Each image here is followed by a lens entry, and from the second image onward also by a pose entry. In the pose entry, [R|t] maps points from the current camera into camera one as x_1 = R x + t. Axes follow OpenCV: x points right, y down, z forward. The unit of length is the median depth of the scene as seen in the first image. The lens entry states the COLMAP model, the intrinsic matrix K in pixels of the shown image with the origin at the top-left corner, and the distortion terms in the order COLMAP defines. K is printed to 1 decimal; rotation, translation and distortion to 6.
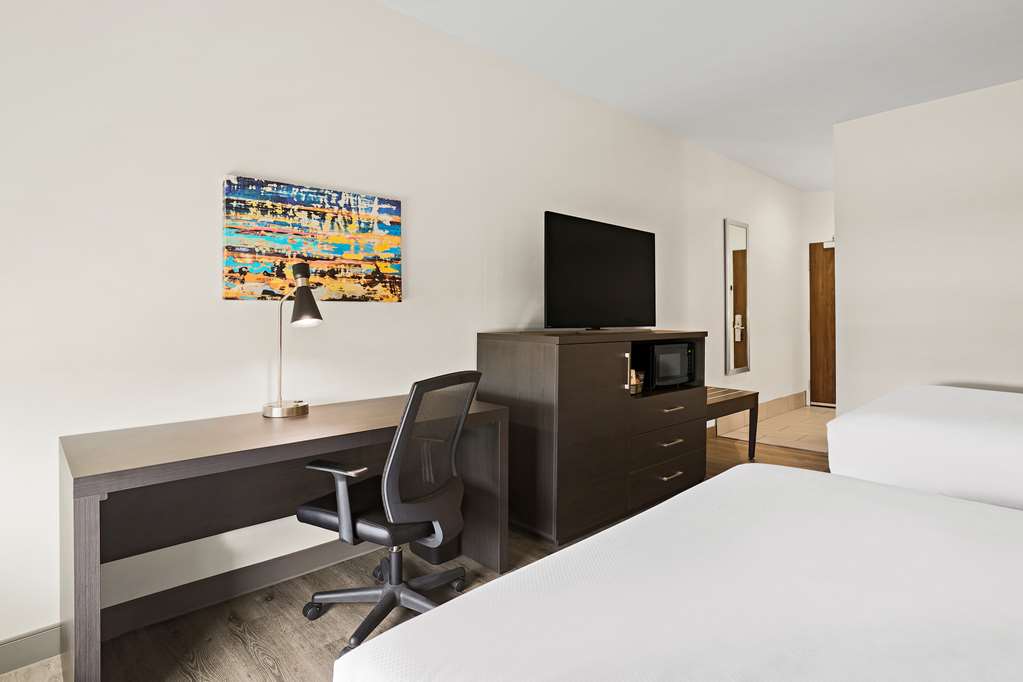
lens RADIAL K [[535.3, 0, 512.2], [0, 535.3, 325.7], [0, 0, 1]] dist [-0.001955, -0.000237]
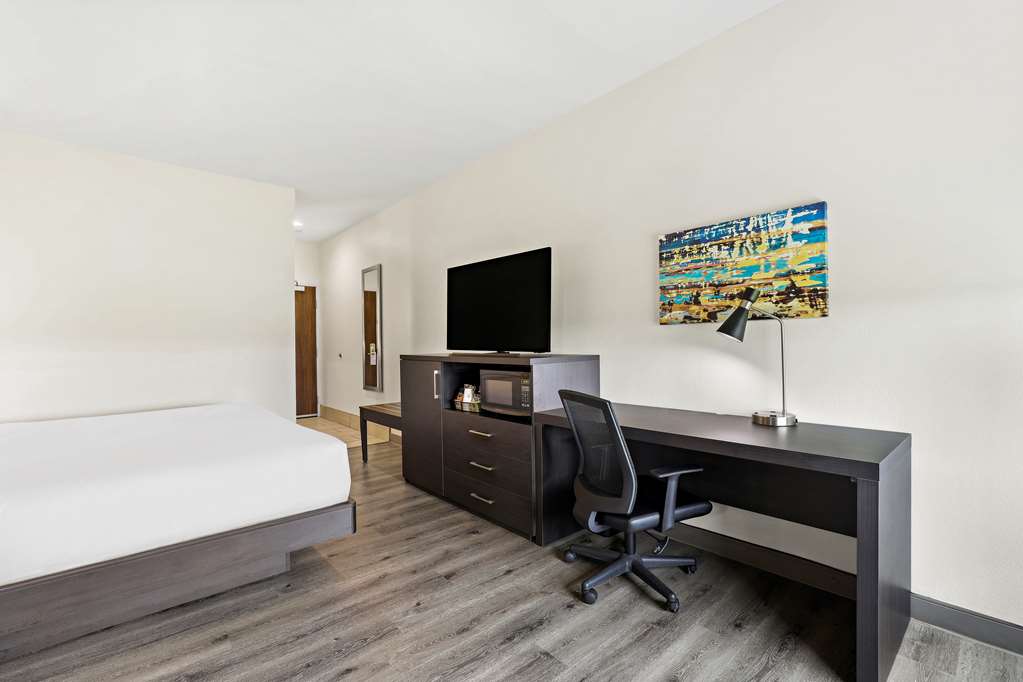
lens RADIAL K [[452.9, 0, 511.5], [0, 452.9, 341.0], [0, 0, 1]] dist [-0.000651, 0.000098]
pose [[0.003761, 0.003923, -0.999985, 0.579044], [0.005488, 0.999977, 0.003944, -0.011474], [0.999978, -0.005503, 0.003739, 0.530860]]
